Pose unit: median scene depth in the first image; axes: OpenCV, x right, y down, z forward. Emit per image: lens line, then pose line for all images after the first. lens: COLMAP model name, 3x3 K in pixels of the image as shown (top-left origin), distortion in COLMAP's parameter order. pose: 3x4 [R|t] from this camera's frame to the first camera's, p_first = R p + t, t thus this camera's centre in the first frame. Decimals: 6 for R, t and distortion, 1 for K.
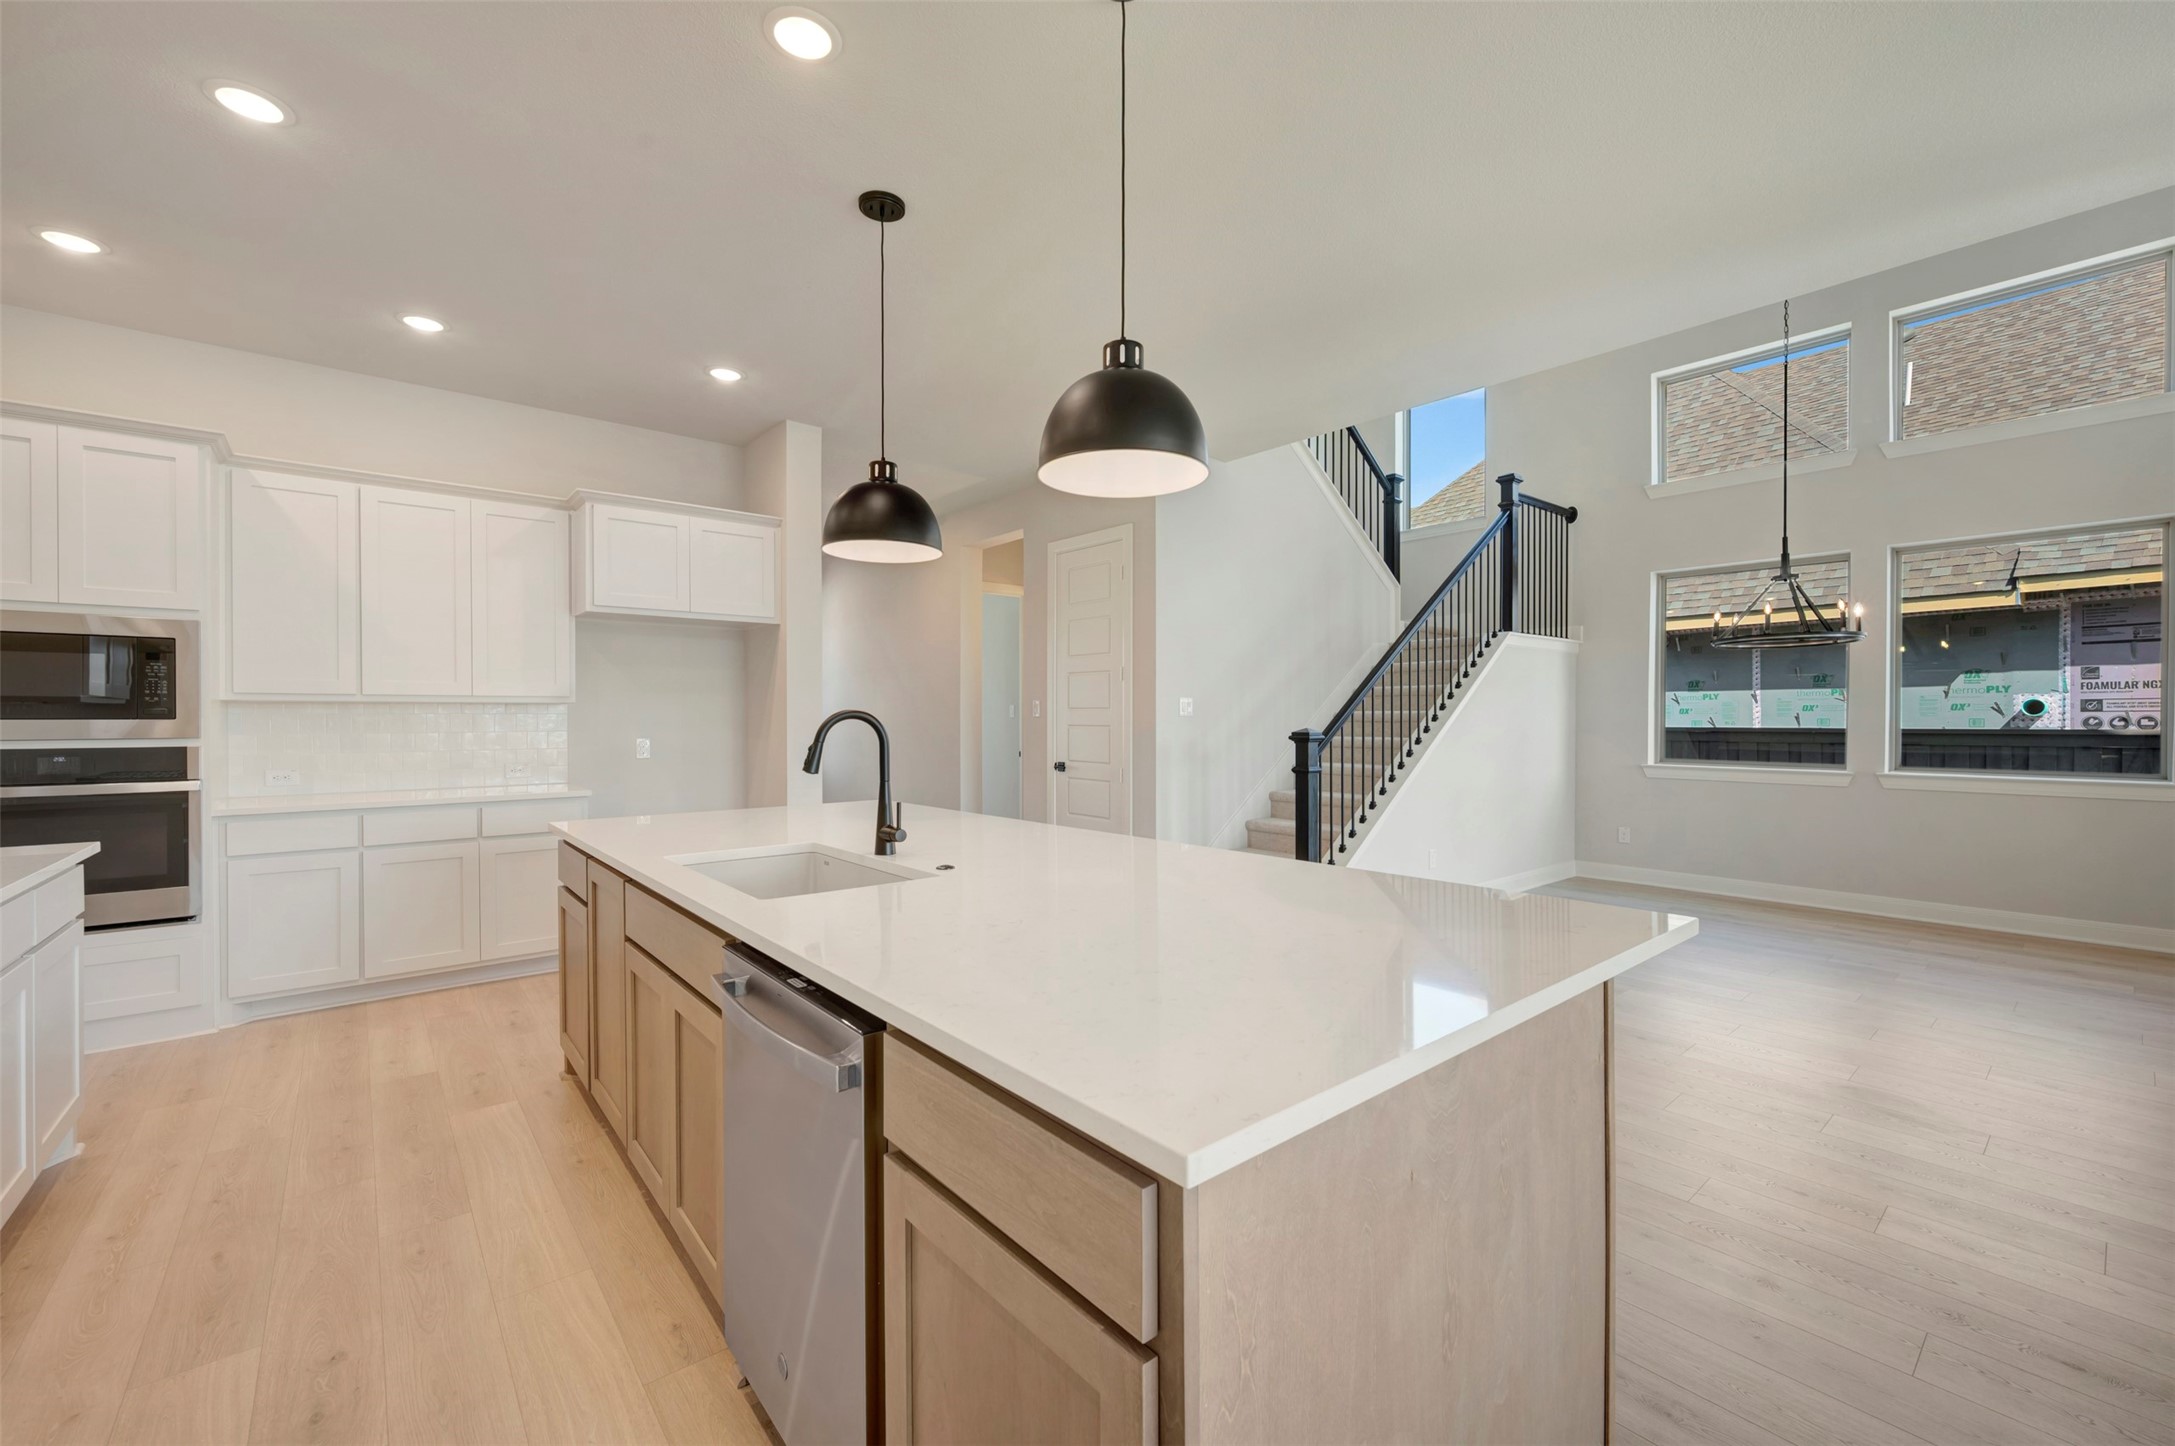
lens RADIAL K [[875.2, 0, 1090.2], [0, 875.2, 720.3], [0, 0, 1]] dist [0.002824, -0.000379]
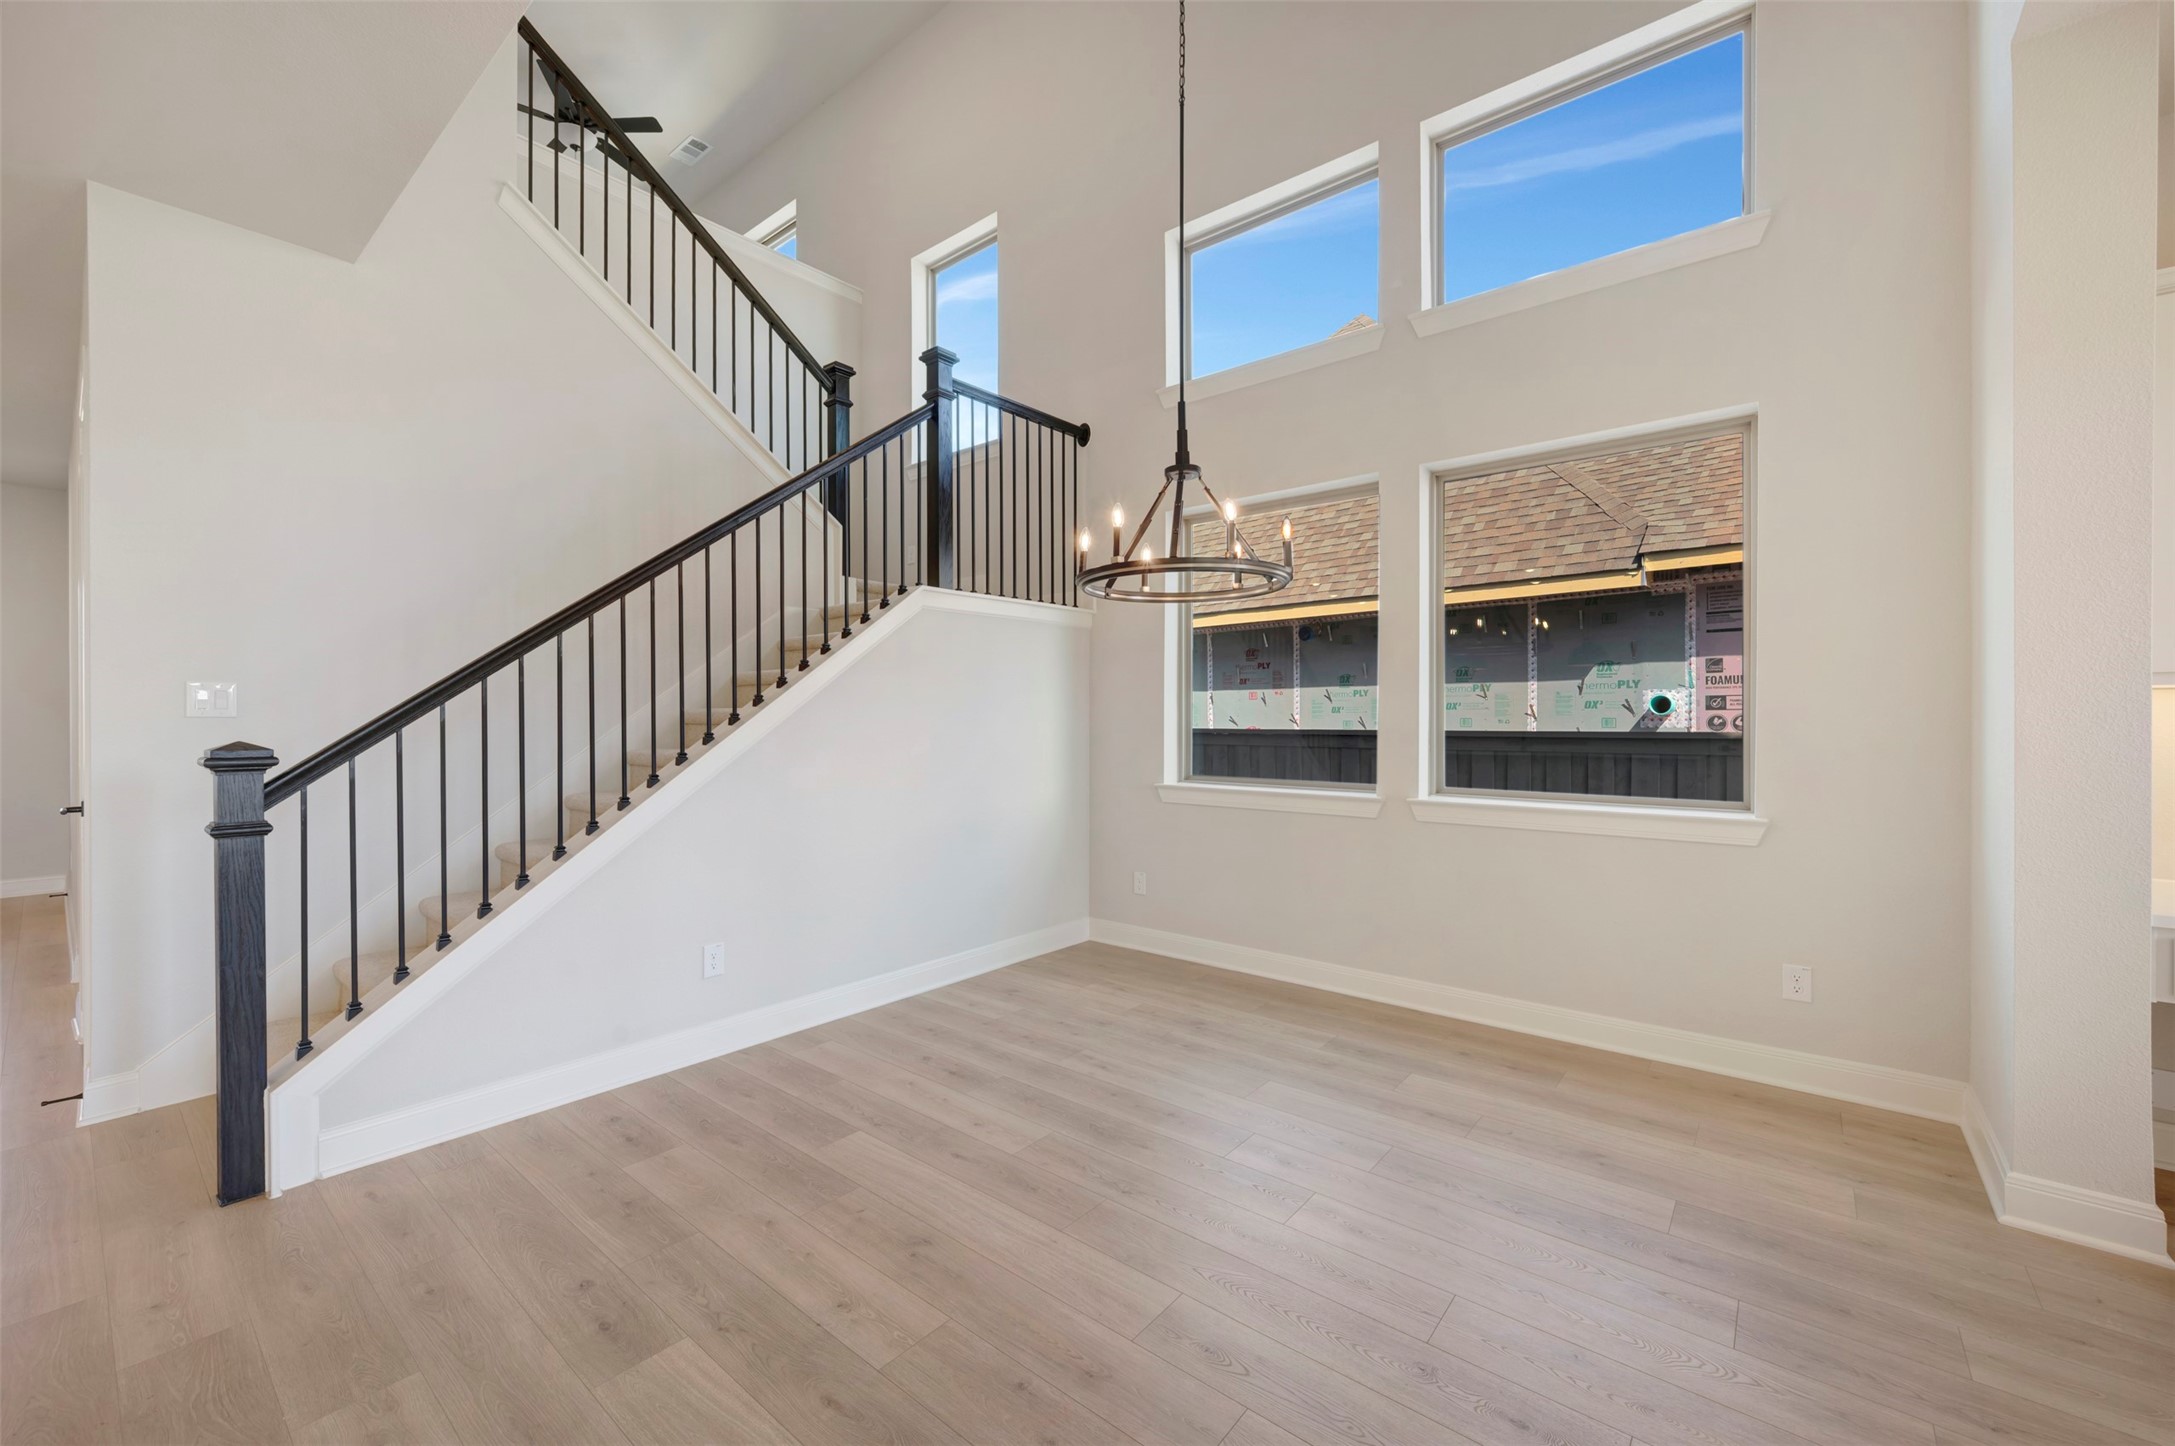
lens RADIAL K [[875.2, 0, 1074.7], [0, 875.2, 710.3], [0, 0, 1]] dist [0.002824, -0.000379]
pose [[0.984742, -0.004996, 0.173947, 0.358064], [0.006325, 0.999955, -0.007086, -0.007175], [-0.173903, 0.008078, 0.984730, 0.252482]]
